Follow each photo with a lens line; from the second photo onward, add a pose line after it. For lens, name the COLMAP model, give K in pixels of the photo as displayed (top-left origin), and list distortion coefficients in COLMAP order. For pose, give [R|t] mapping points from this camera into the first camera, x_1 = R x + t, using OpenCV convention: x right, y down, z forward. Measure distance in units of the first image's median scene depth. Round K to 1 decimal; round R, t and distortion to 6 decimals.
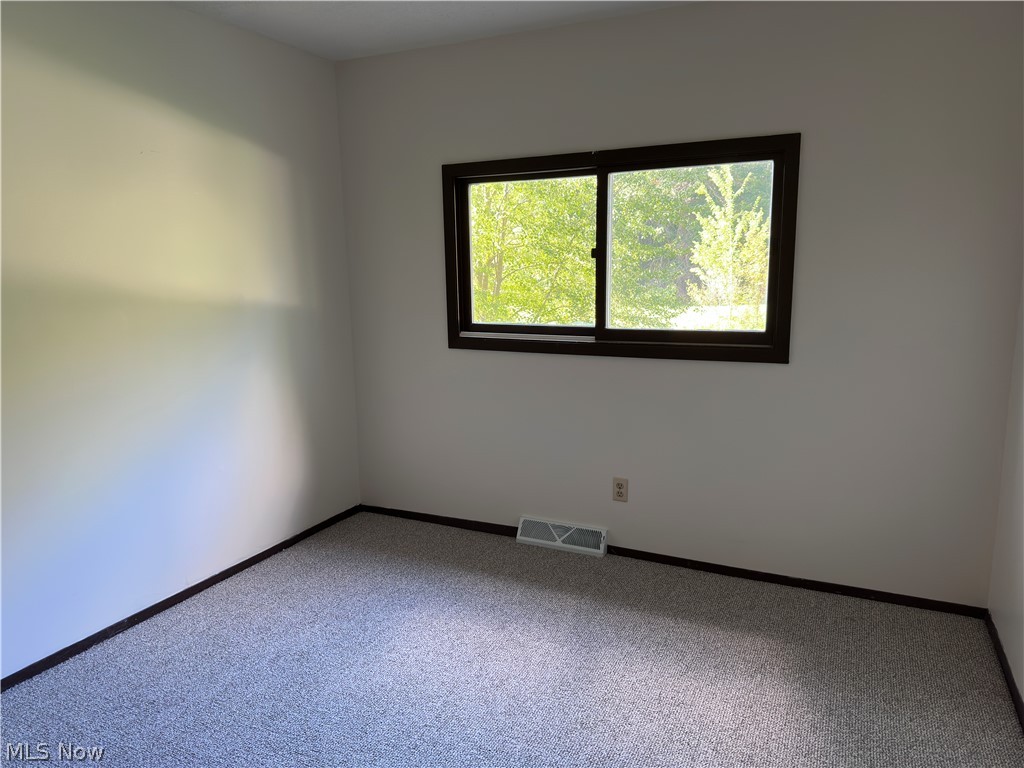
lens RADIAL K [[706.4, 0, 512.3], [0, 706.4, 389.5], [0, 0, 1]] dist [0.048160, -0.051358]
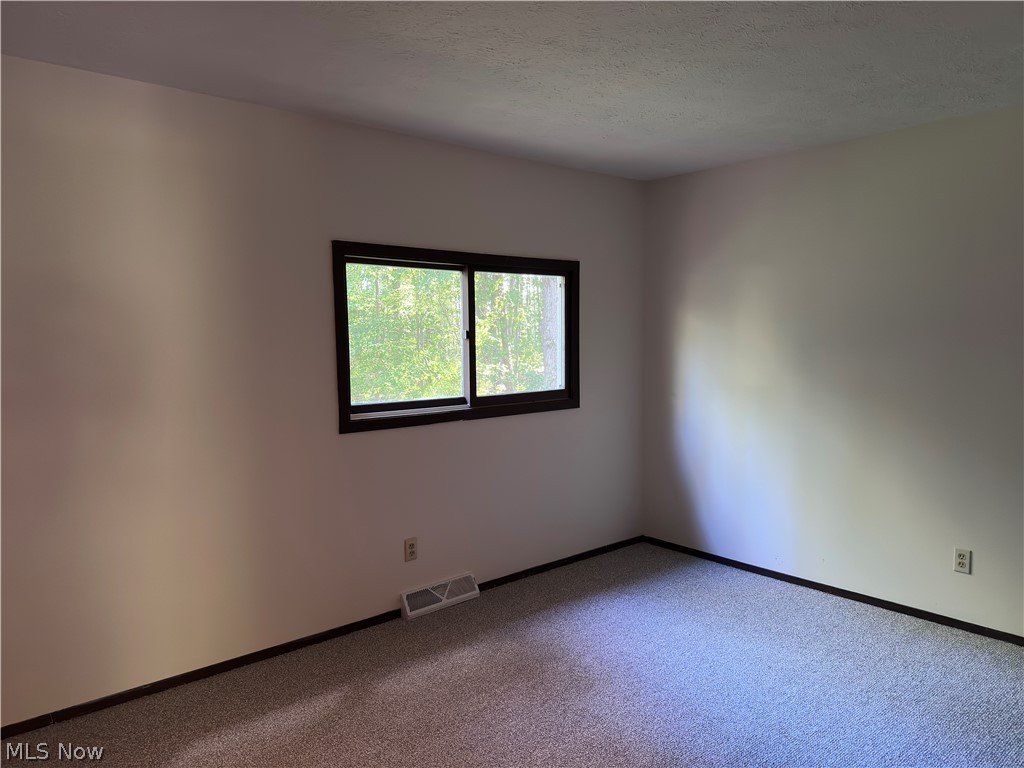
lens RADIAL K [[706.4, 0, 512.3], [0, 706.4, 389.5], [0, 0, 1]] dist [0.048160, -0.051358]
pose [[0.399688, -0.055505, 0.914969, -0.871933], [0.176753, 0.984099, -0.017513, -0.061688], [-0.899448, 0.168724, 0.403144, 0.428759]]
